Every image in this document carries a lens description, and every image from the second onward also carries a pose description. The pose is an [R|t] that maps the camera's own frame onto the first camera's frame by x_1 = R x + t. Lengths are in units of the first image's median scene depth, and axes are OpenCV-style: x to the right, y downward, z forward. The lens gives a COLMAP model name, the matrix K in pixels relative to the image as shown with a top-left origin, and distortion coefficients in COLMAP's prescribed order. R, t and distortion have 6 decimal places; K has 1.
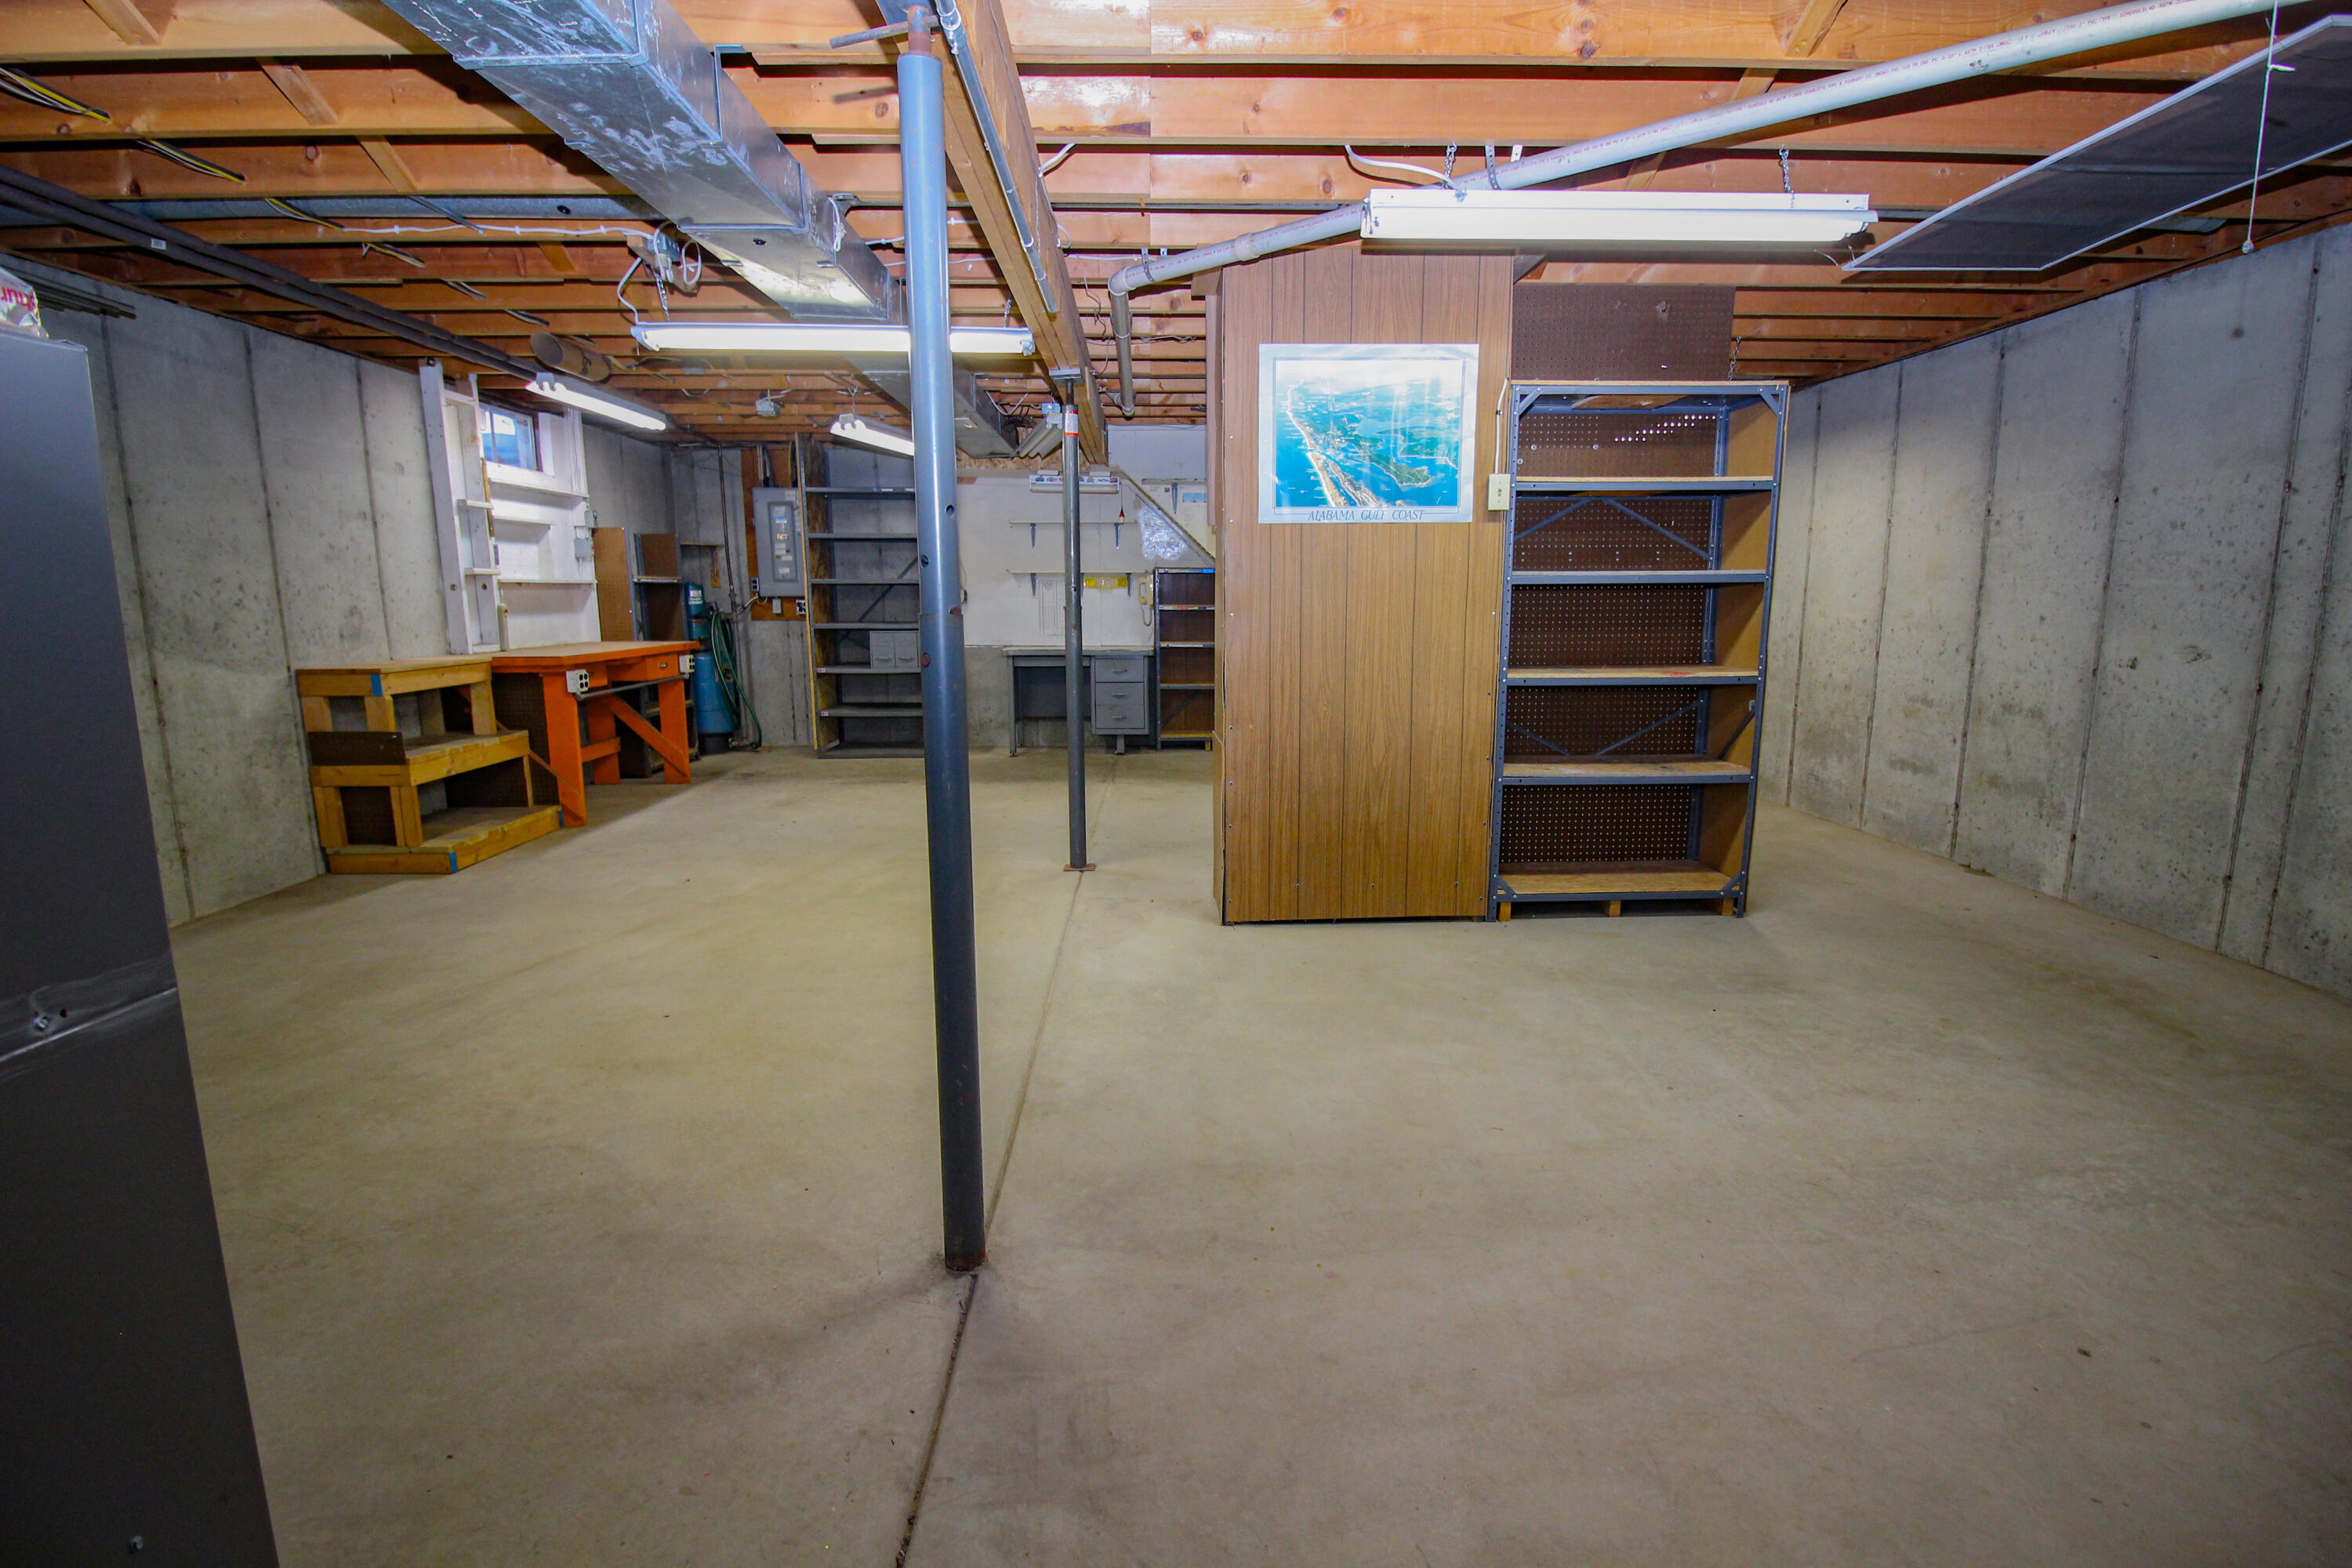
lens RADIAL K [[1092.1, 0, 1181.6], [0, 1092.1, 774.4], [0, 0, 1]] dist [0.000541, -0.000239]
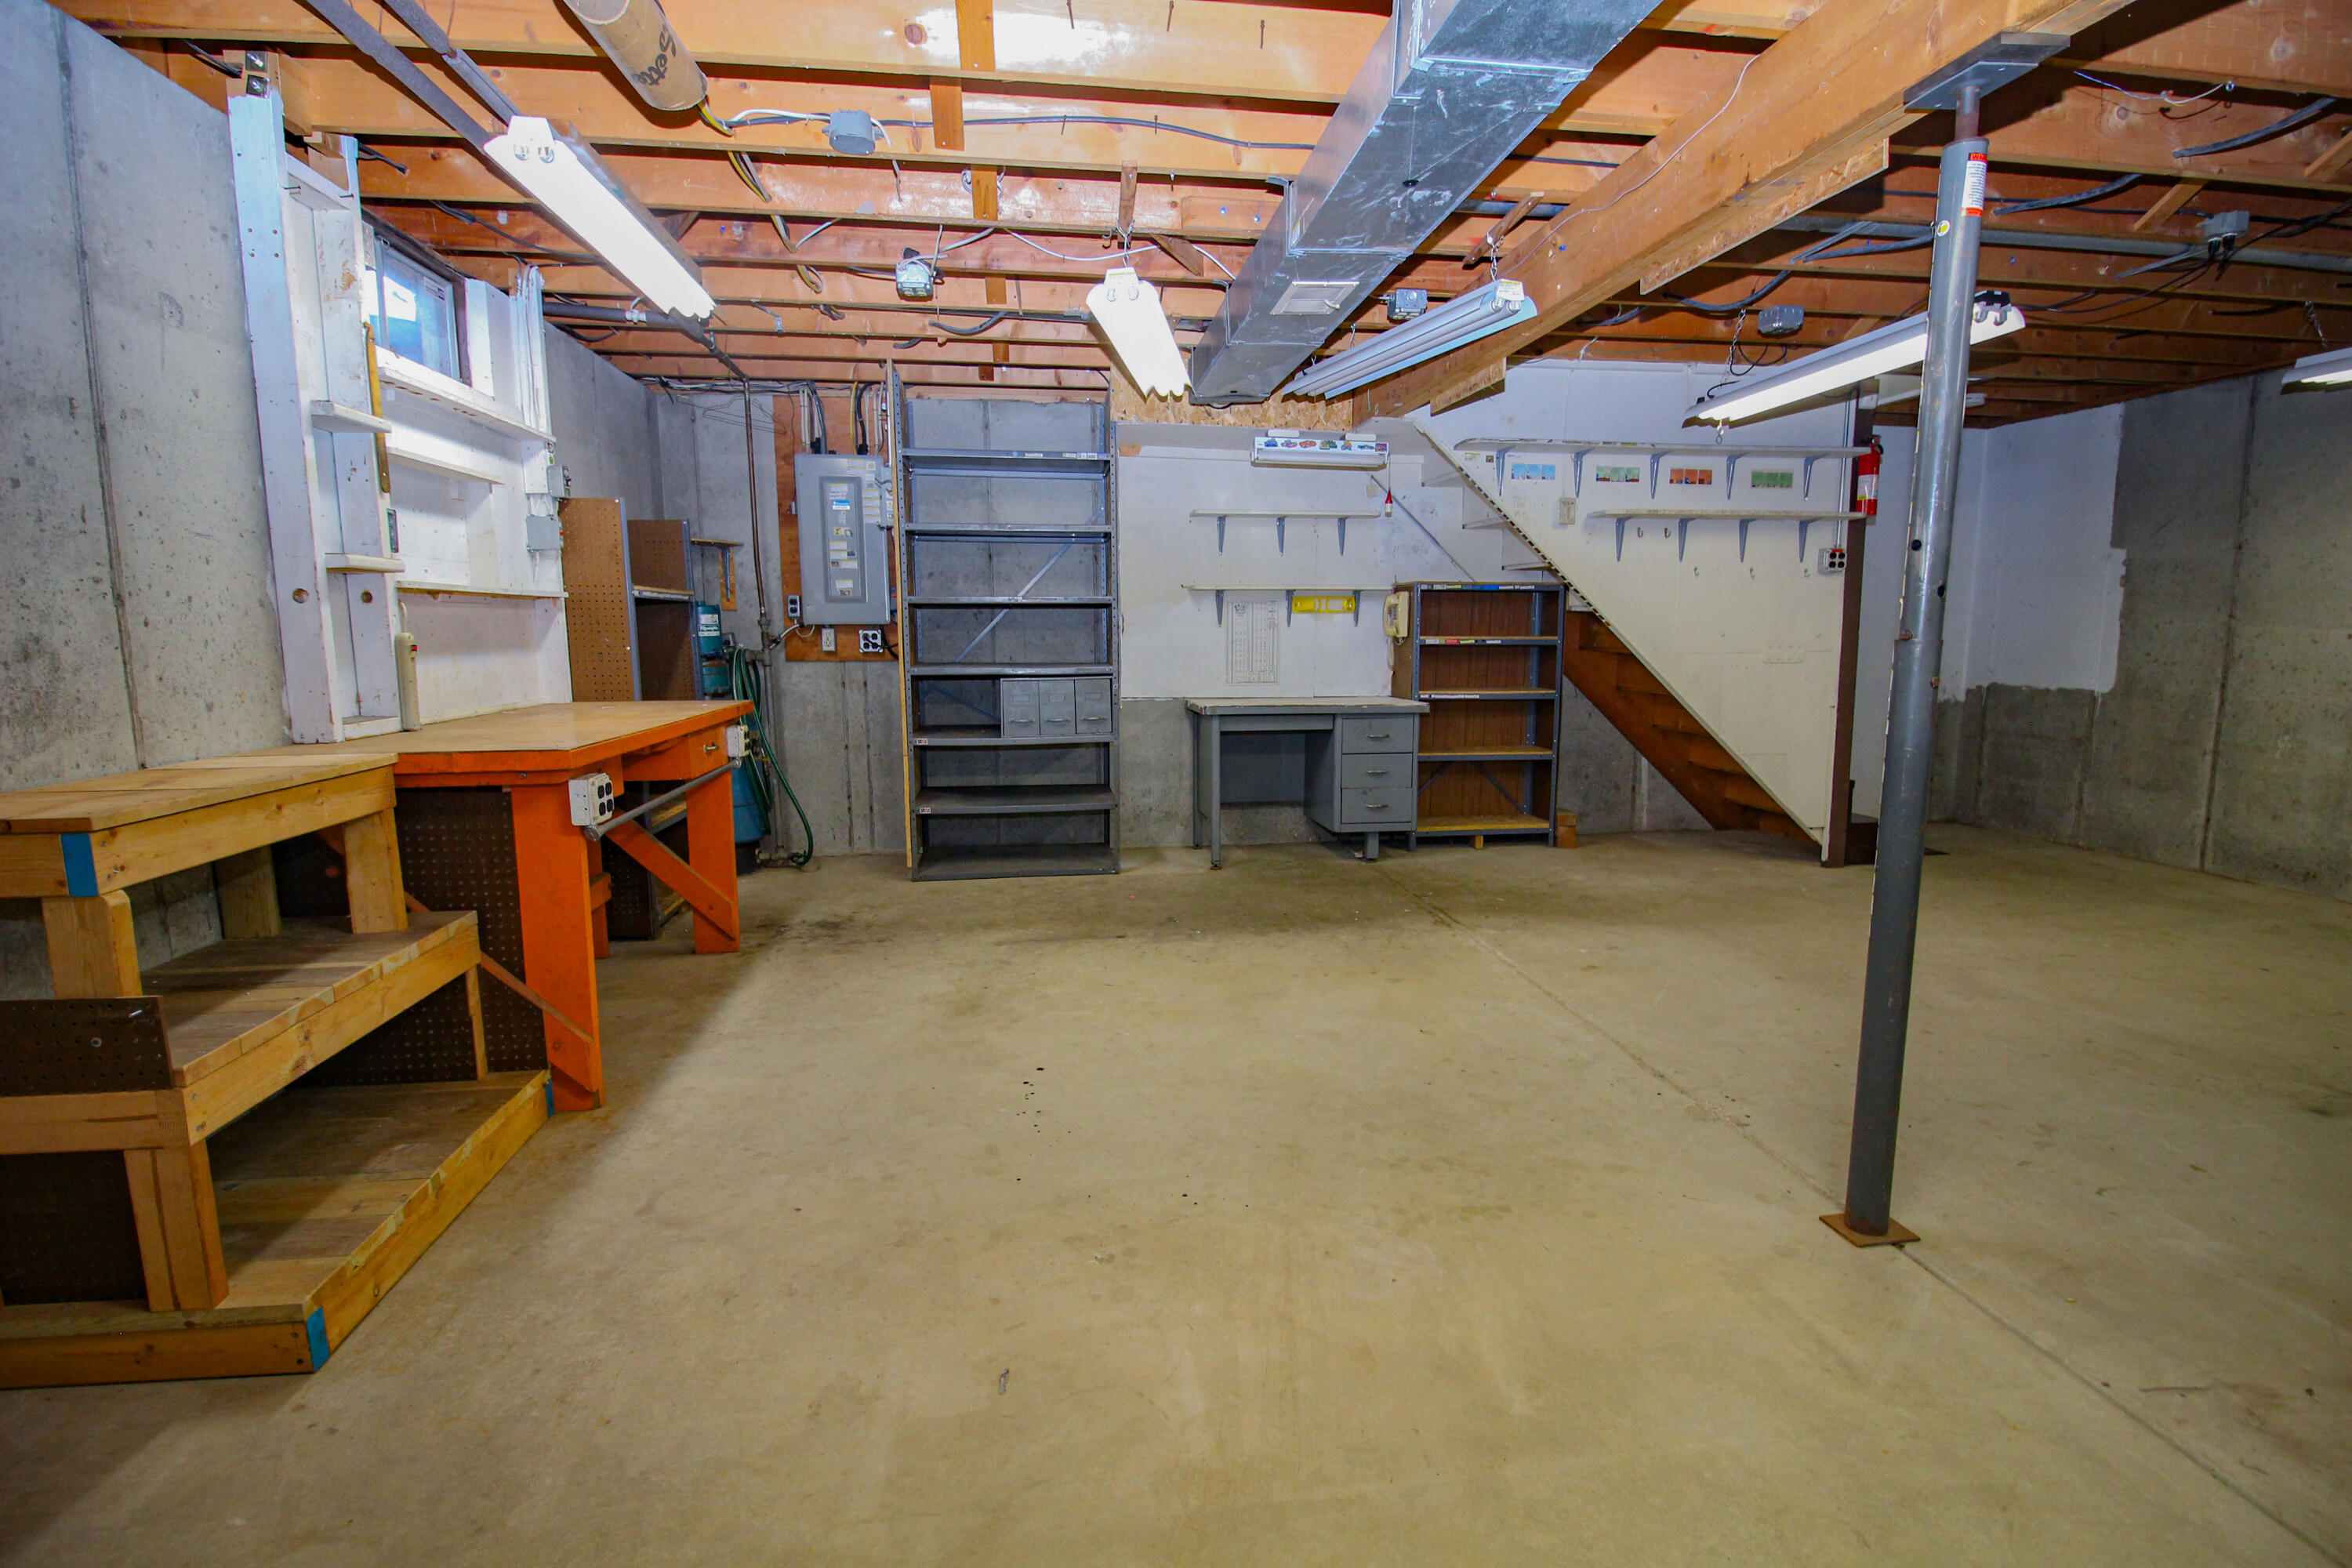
lens RADIAL K [[1095.0, 0, 1201.5], [0, 1095.0, 776.3], [0, 0, 1]] dist [-0.000443, -0.009887]
pose [[0.991953, -0.016891, 0.125478, -0.323050], [0.020800, 0.999336, -0.029910, -0.068856], [-0.124890, 0.032280, 0.991645, 0.464459]]
